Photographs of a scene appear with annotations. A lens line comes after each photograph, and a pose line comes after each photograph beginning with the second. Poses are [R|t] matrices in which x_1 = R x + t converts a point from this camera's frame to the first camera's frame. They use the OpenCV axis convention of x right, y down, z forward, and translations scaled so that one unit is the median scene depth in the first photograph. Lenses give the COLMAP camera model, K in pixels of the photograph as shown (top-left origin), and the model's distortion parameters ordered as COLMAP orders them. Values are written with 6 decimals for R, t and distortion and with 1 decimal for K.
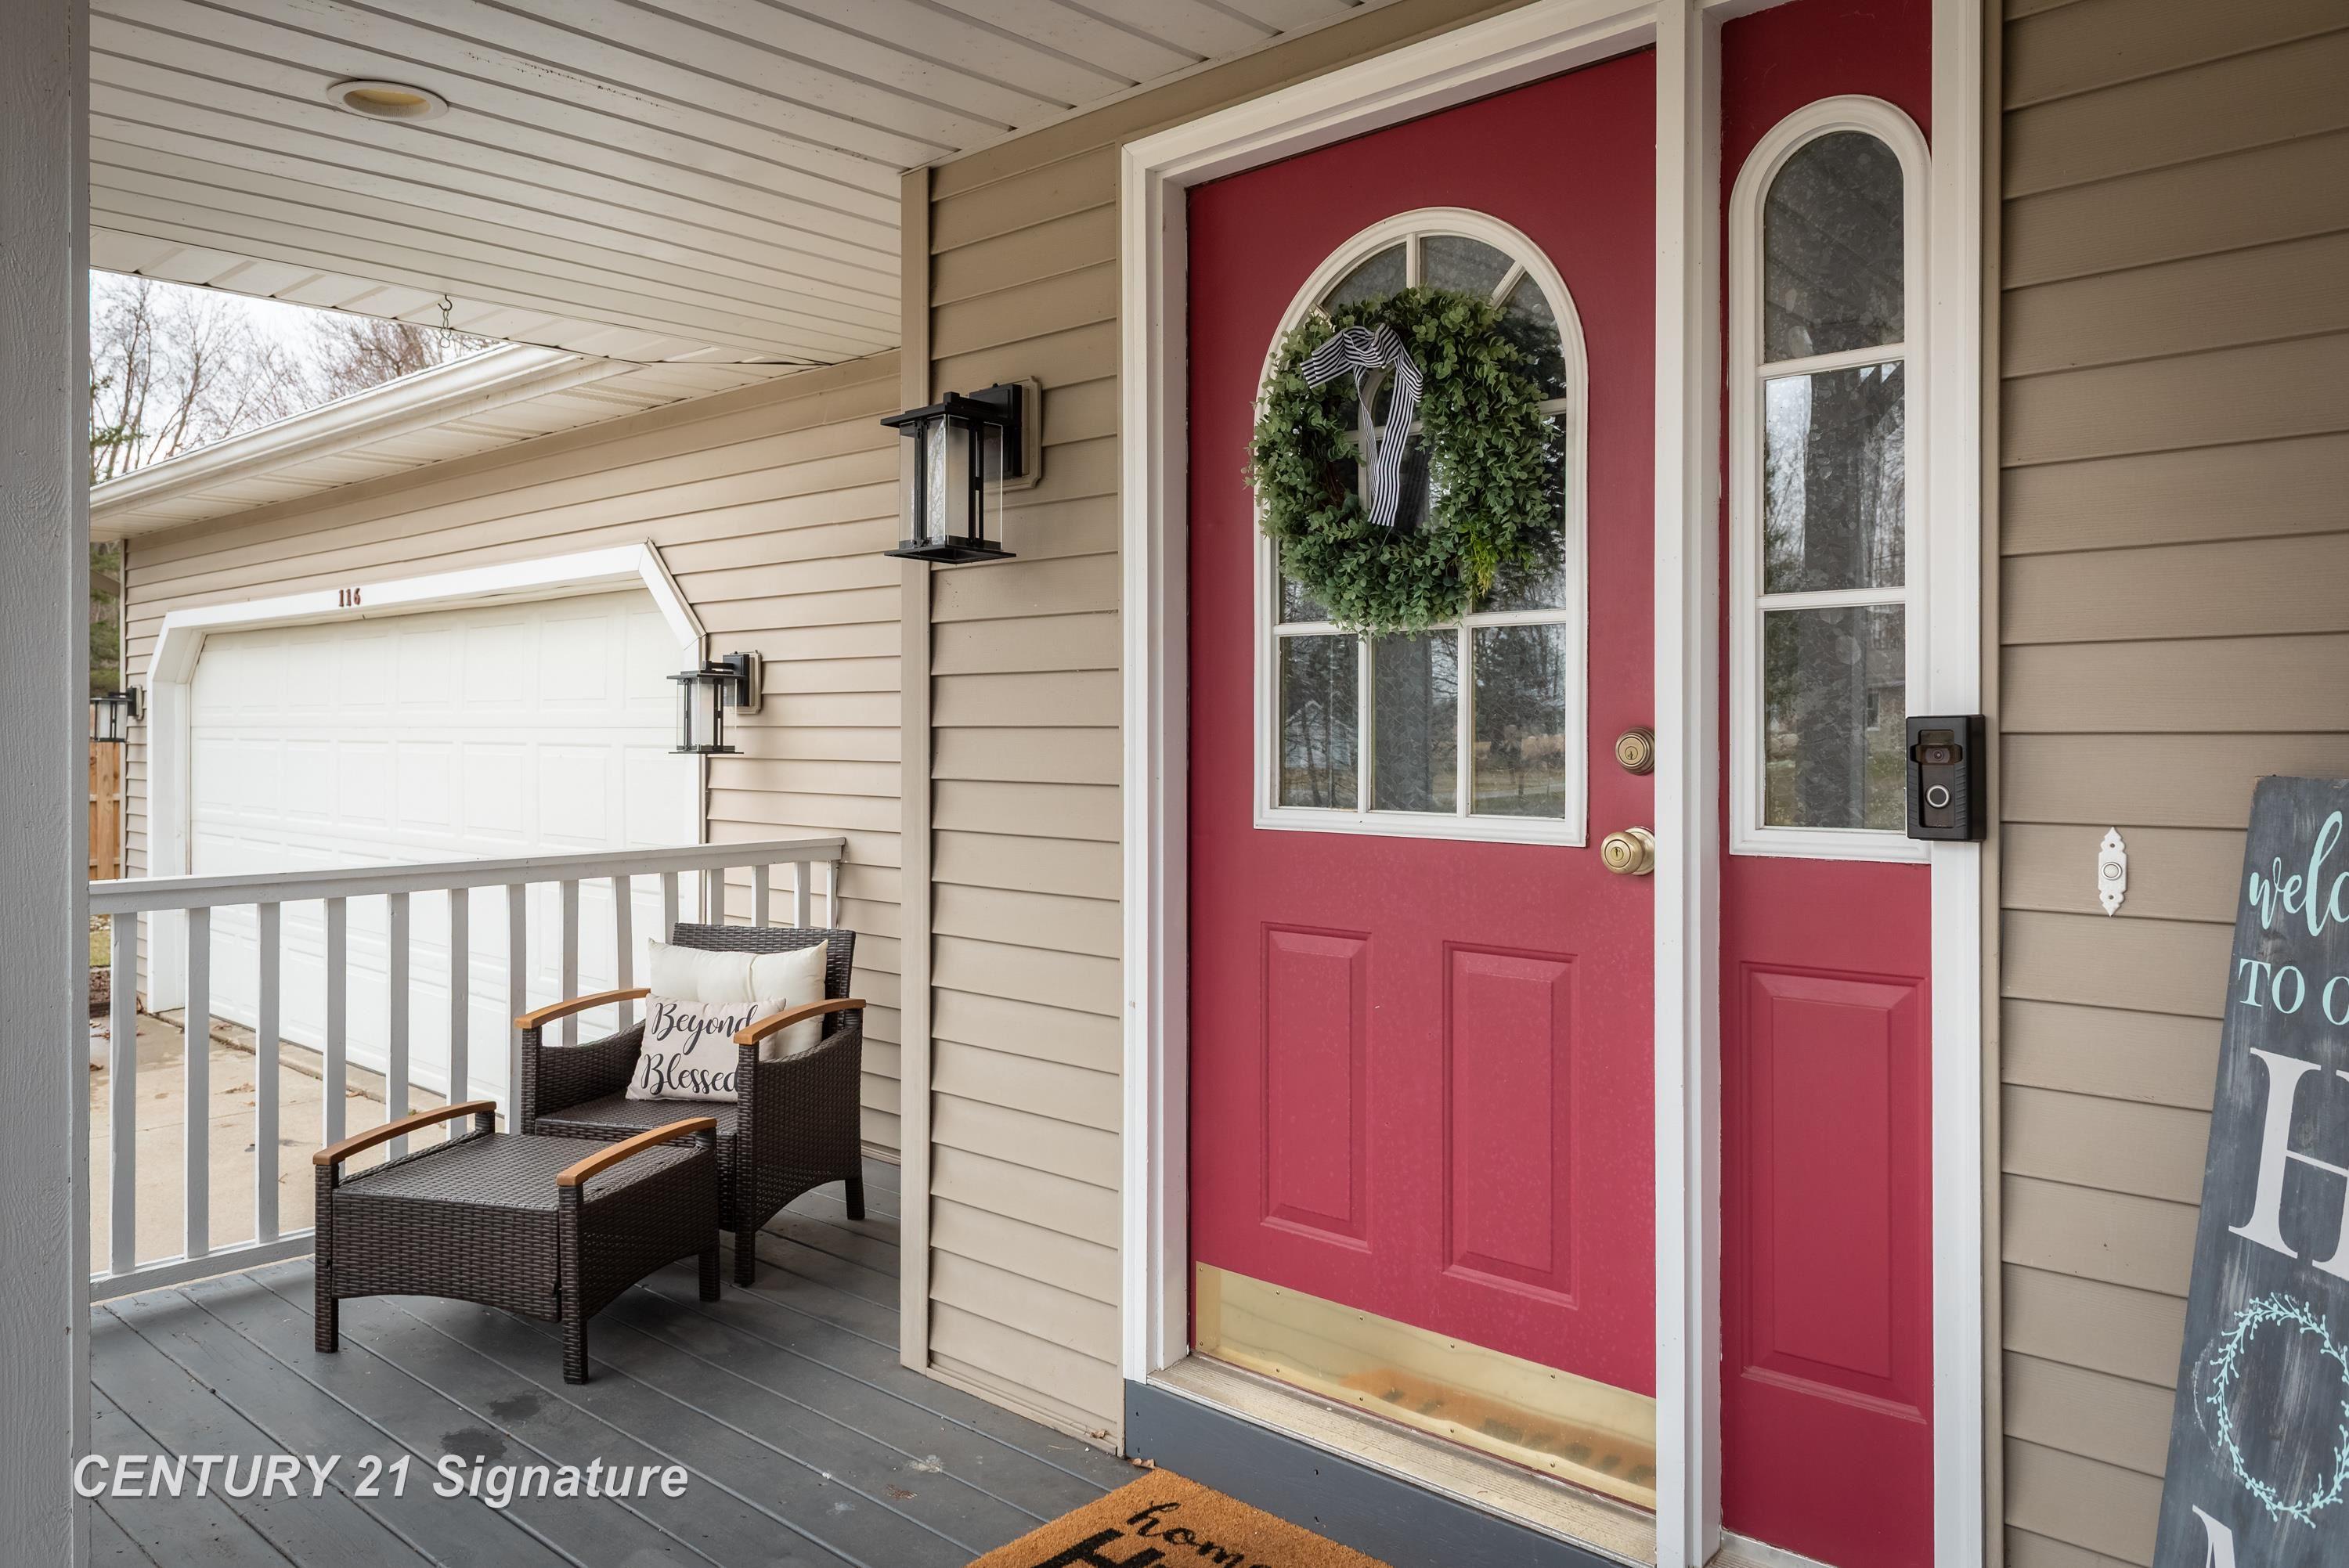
lens RADIAL K [[1667.5, 0, 1108.3], [0, 1667.5, 741.8], [0, 0, 1]] dist [0.001978, -0.002887]
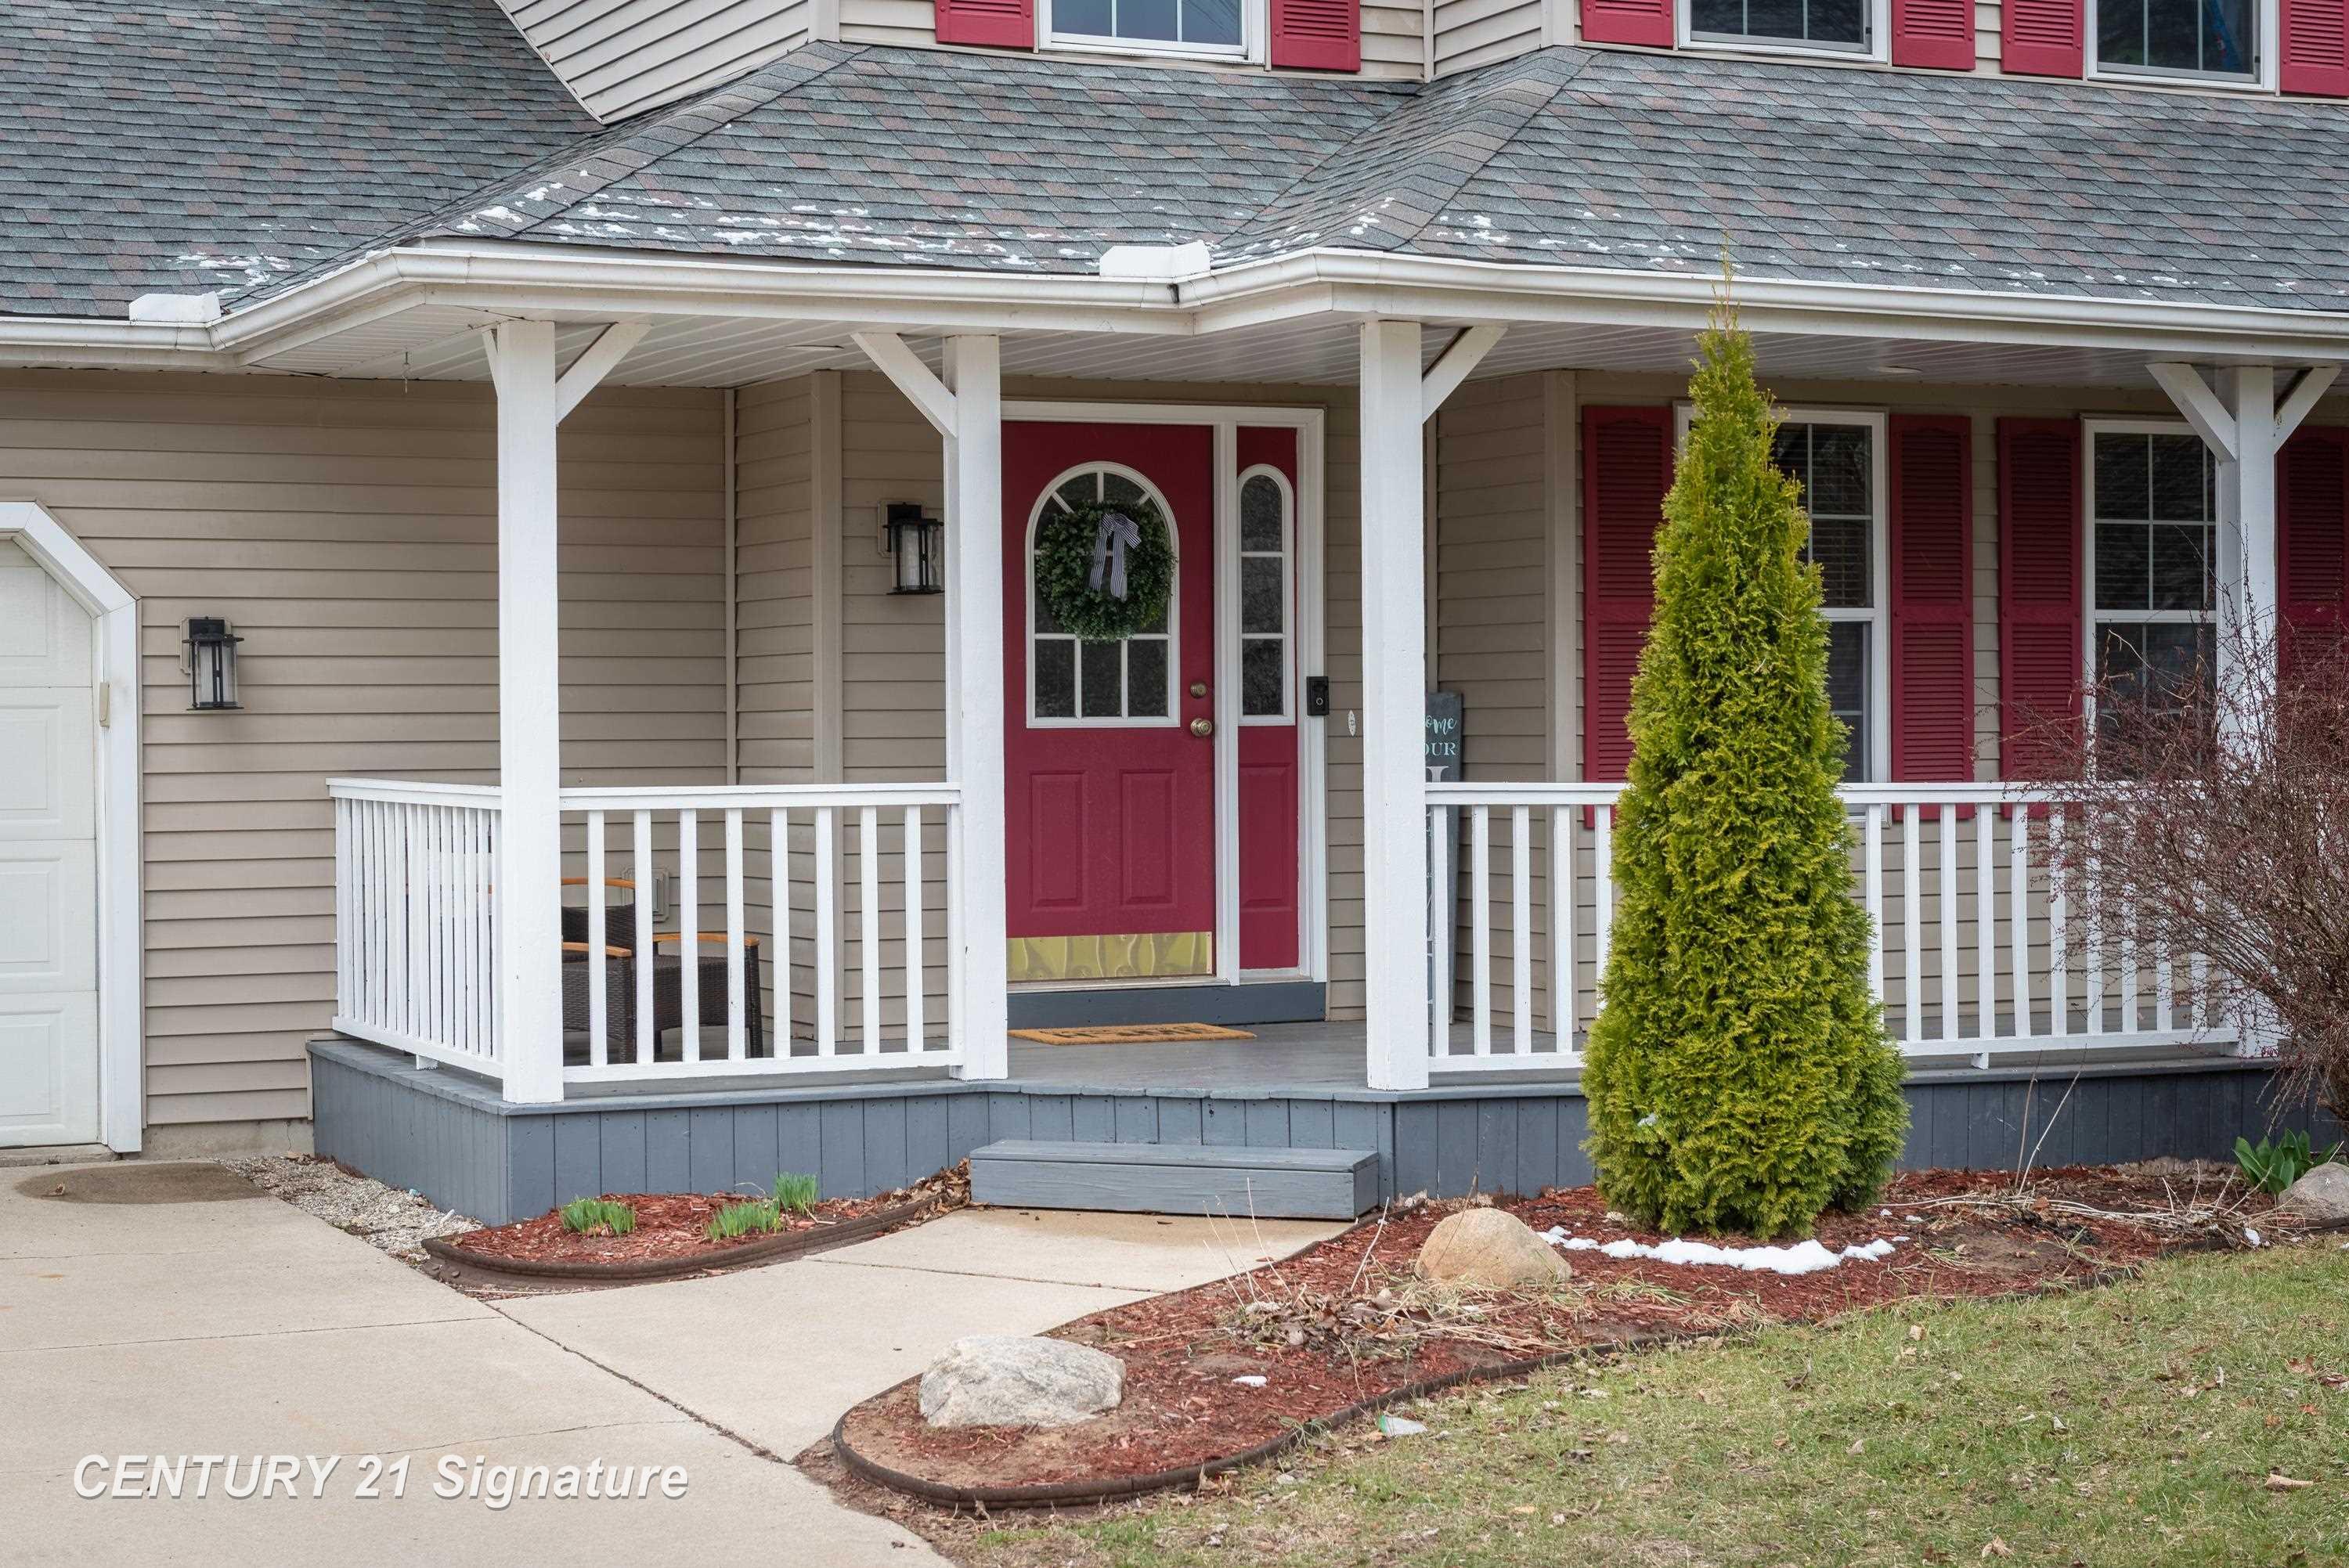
lens RADIAL K [[4061.3, 0, 1174.5], [0, 4061.3, 784.0], [0, 0, 1]] dist [0.006706, -0.125554]
pose [[0.353429, -0.020182, 0.935244, -4.404652], [0.012394, 0.999781, 0.016891, 0.035447], [-0.935379, 0.005621, 0.353601, -0.955044]]
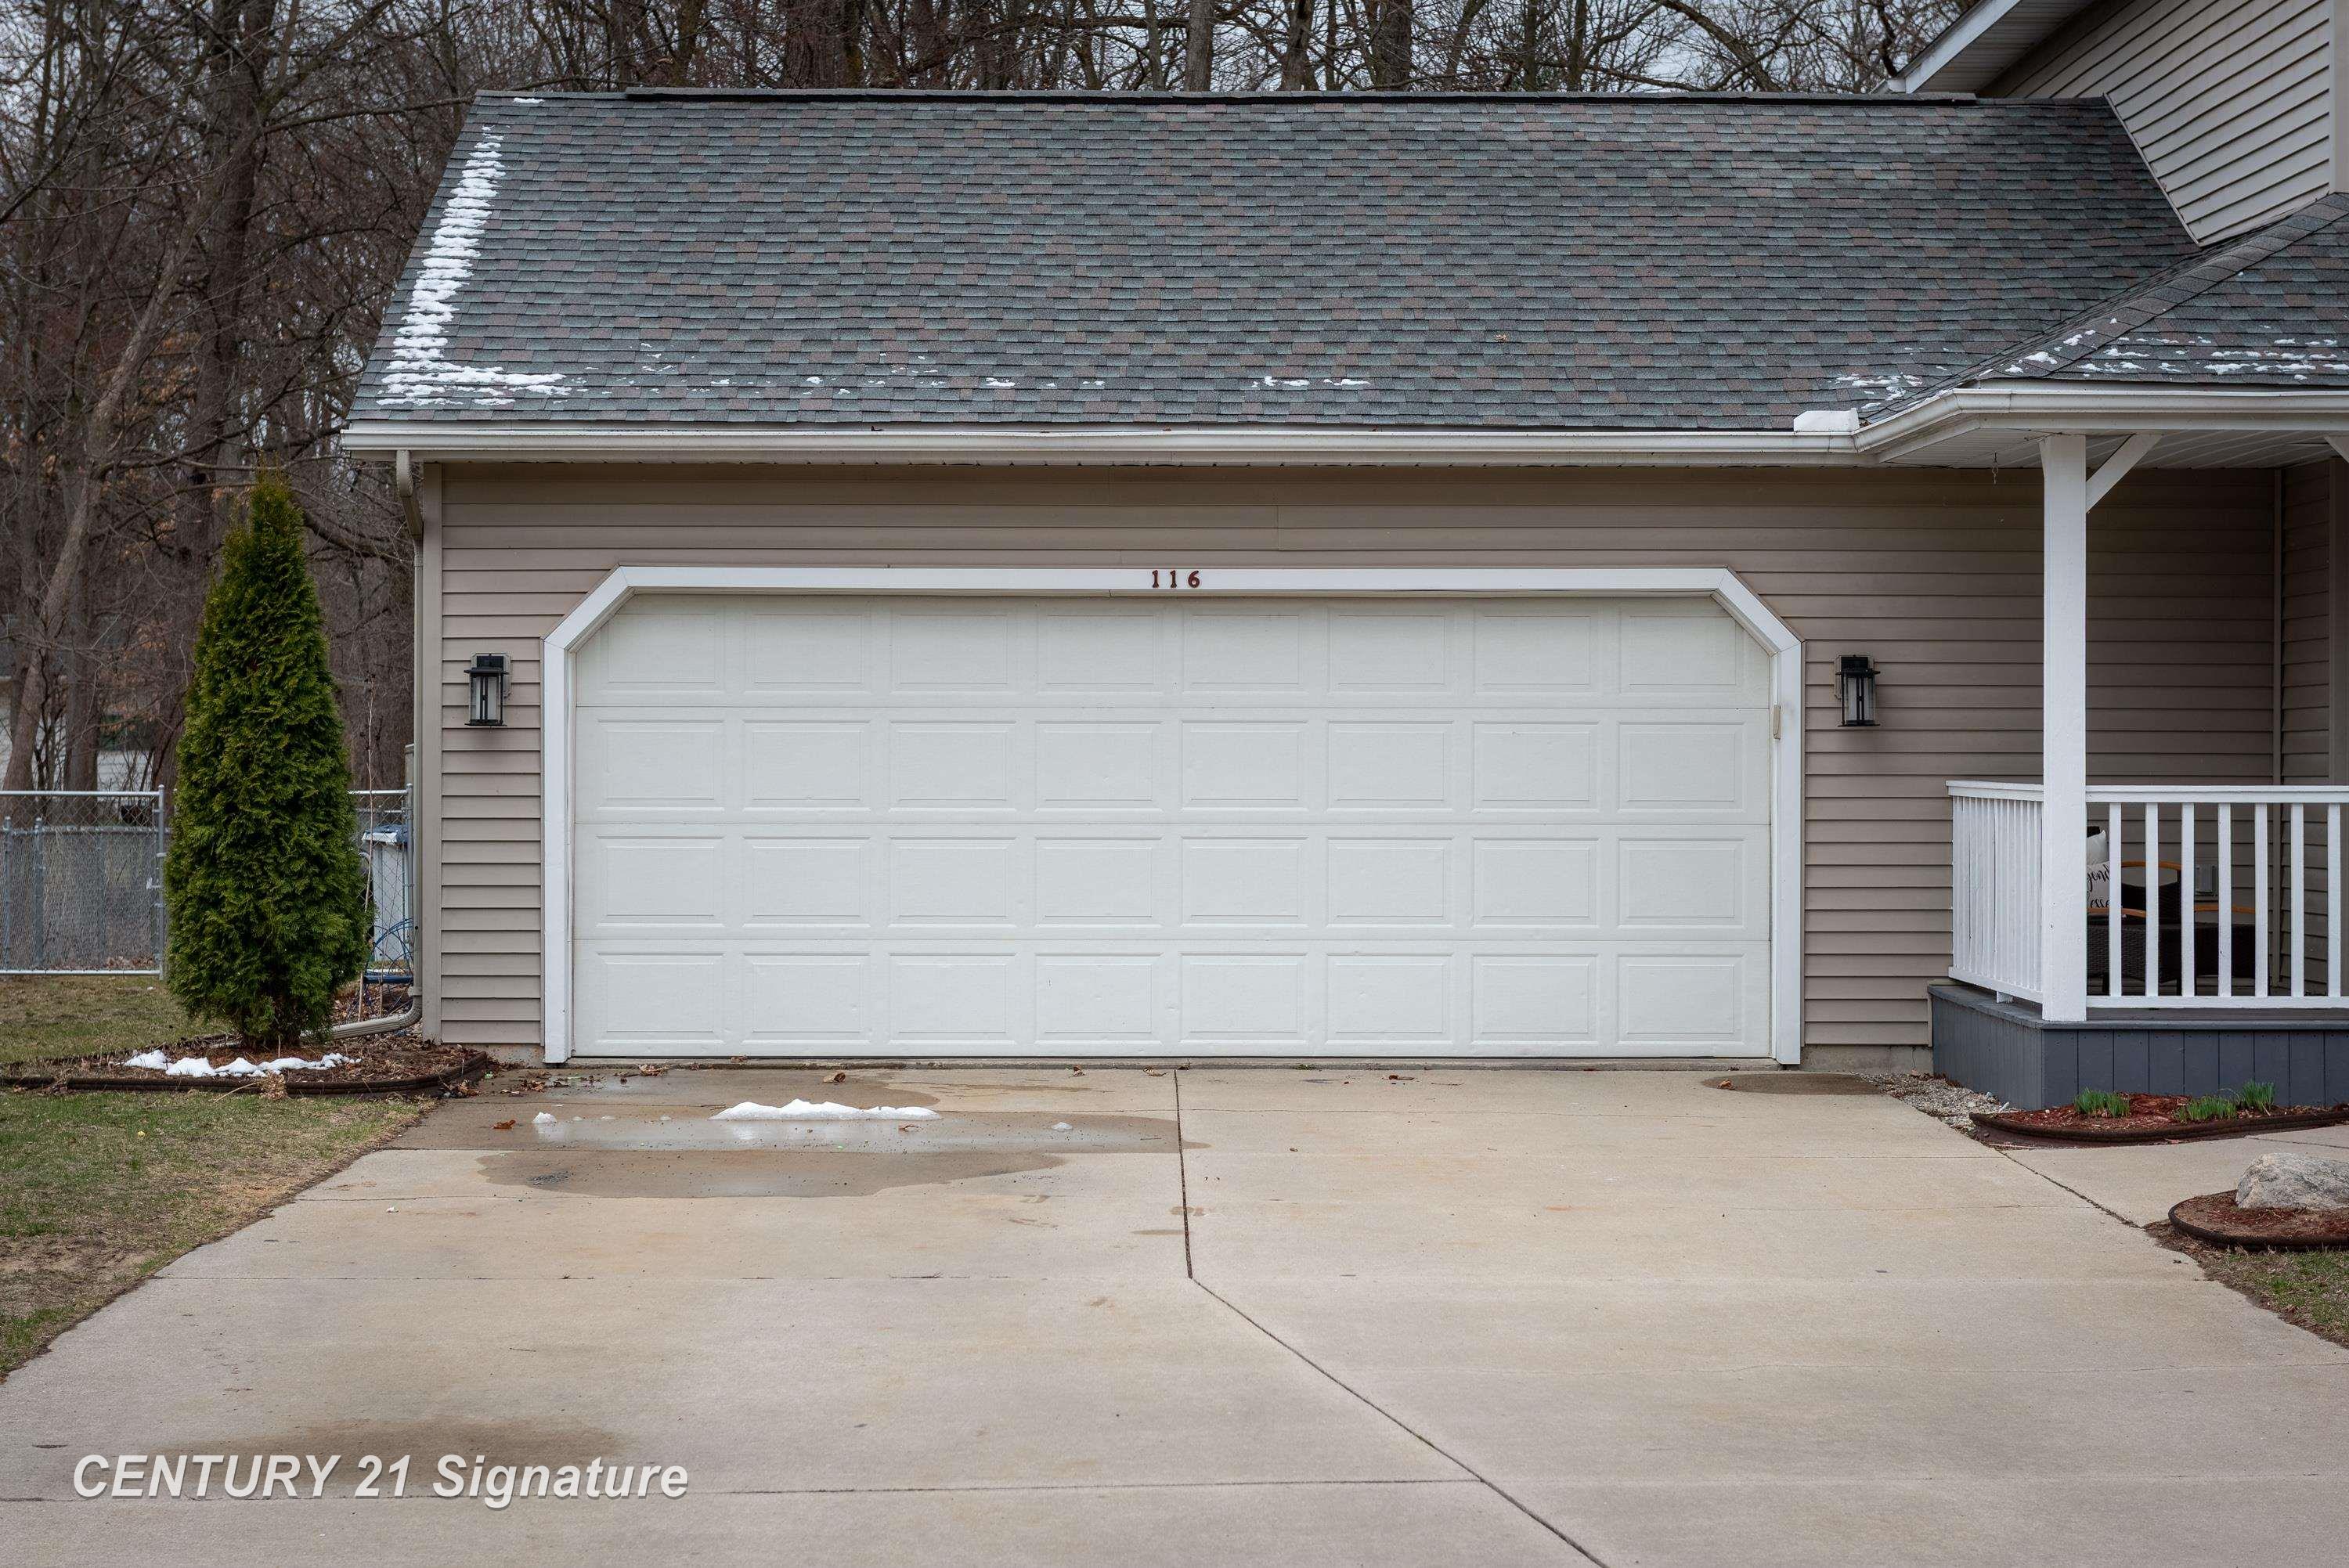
lens RADIAL K [[4580.9, 0, 1174.5], [0, 4580.9, 784.0], [0, 0, 1]] dist [0.003070, -0.166461]
pose [[0.711251, -0.005186, 0.702919, -5.968879], [0.003213, 0.999986, 0.004128, 0.070002], [-0.702930, -0.000678, 0.711258, -2.425883]]
